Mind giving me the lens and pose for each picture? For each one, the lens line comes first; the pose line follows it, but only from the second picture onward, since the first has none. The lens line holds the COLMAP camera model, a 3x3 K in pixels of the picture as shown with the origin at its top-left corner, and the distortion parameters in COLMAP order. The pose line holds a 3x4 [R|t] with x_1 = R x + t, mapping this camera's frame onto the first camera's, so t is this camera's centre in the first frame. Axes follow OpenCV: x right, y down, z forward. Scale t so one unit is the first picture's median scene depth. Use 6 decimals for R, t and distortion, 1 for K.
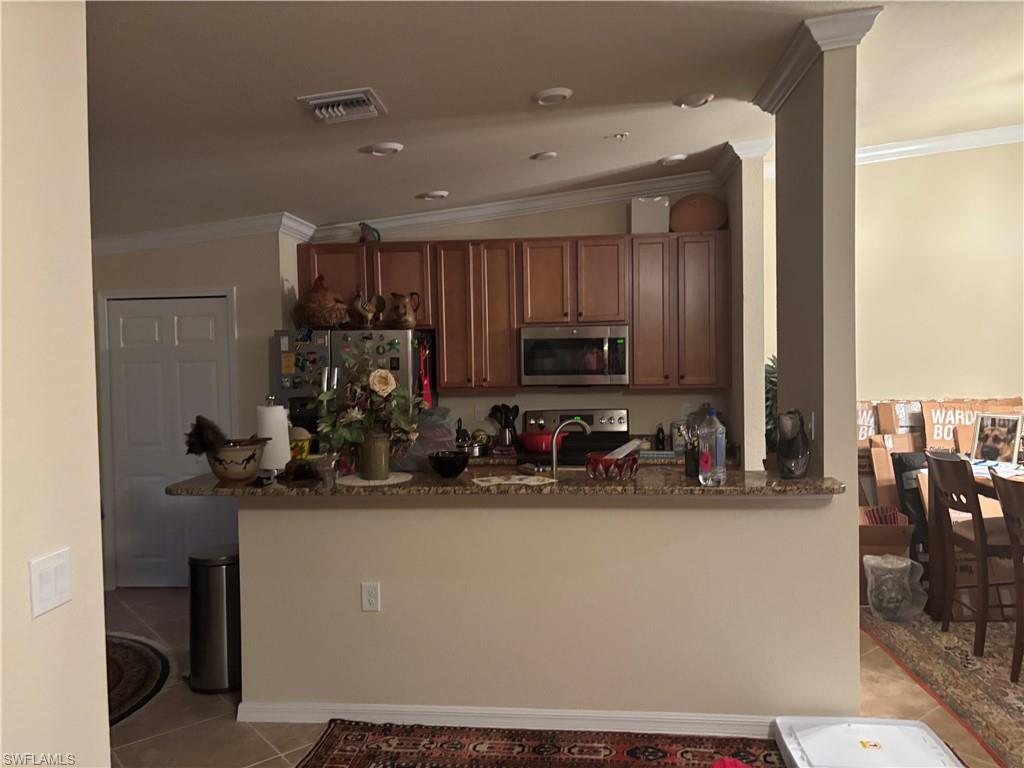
lens RADIAL K [[785.8, 0, 511.4], [0, 785.8, 384.4], [0, 0, 1]] dist [0.058665, -0.016242]
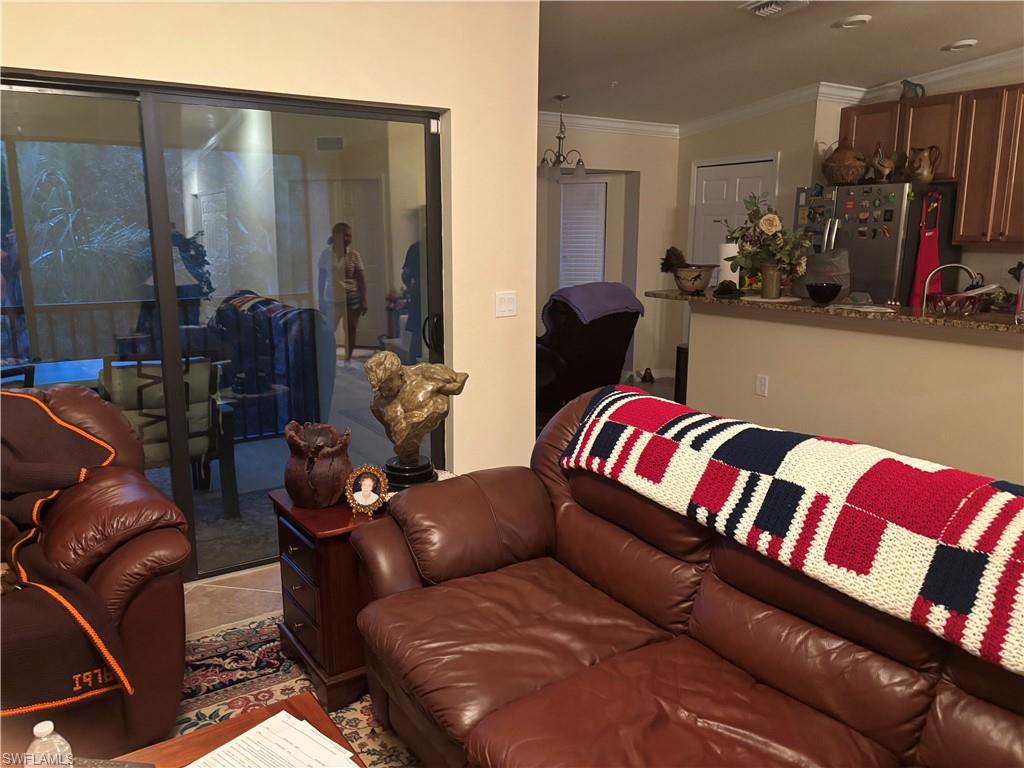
lens RADIAL K [[785.8, 0, 511.9], [0, 785.8, 383.9], [0, 0, 1]] dist [0.058665, -0.016242]
pose [[0.640878, 0.170150, -0.748548, 0.373182], [-0.044531, 0.981724, 0.185027, 0.020878], [0.766350, -0.085246, 0.636742, -0.131393]]
